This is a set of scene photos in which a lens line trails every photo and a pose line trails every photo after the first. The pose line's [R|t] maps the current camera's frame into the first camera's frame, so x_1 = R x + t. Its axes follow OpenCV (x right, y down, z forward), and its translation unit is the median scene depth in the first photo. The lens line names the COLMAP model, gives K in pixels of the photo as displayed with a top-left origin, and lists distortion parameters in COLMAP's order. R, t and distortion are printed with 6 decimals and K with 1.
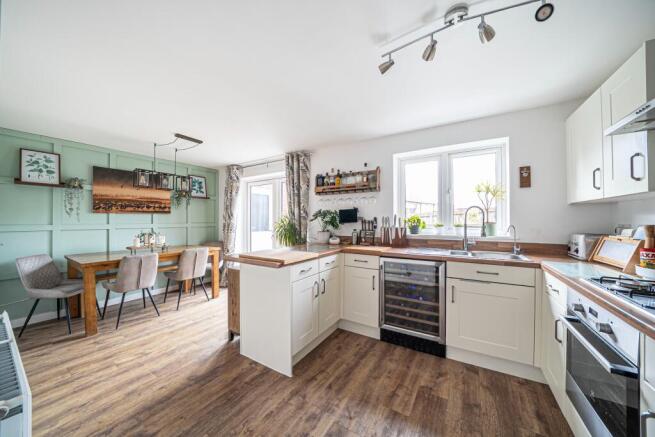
lens RADIAL K [[228.2, 0, 327.5], [0, 228.2, 218.5], [0, 0, 1]] dist [-0.002433, -0.000154]
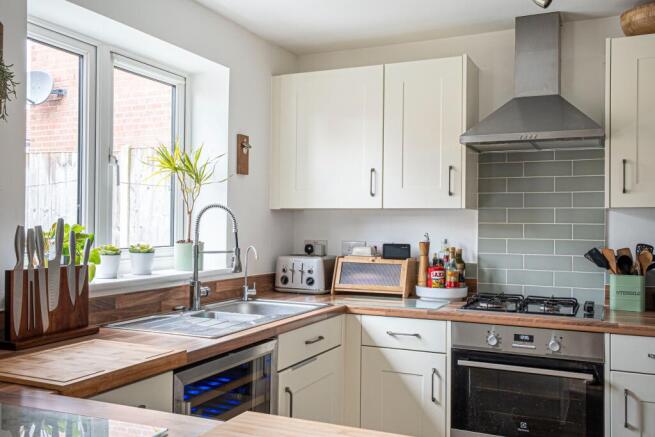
lens RADIAL K [[613.3, 0, 327.5], [0, 613.3, 218.5], [0, 0, 1]] dist [0.001919, 0.000794]
pose [[-0.124277, 0.014130, 0.992147, -0.579190], [-0.014430, 0.999767, -0.016046, -0.012436], [-0.992143, -0.016311, -0.124045, 0.978099]]
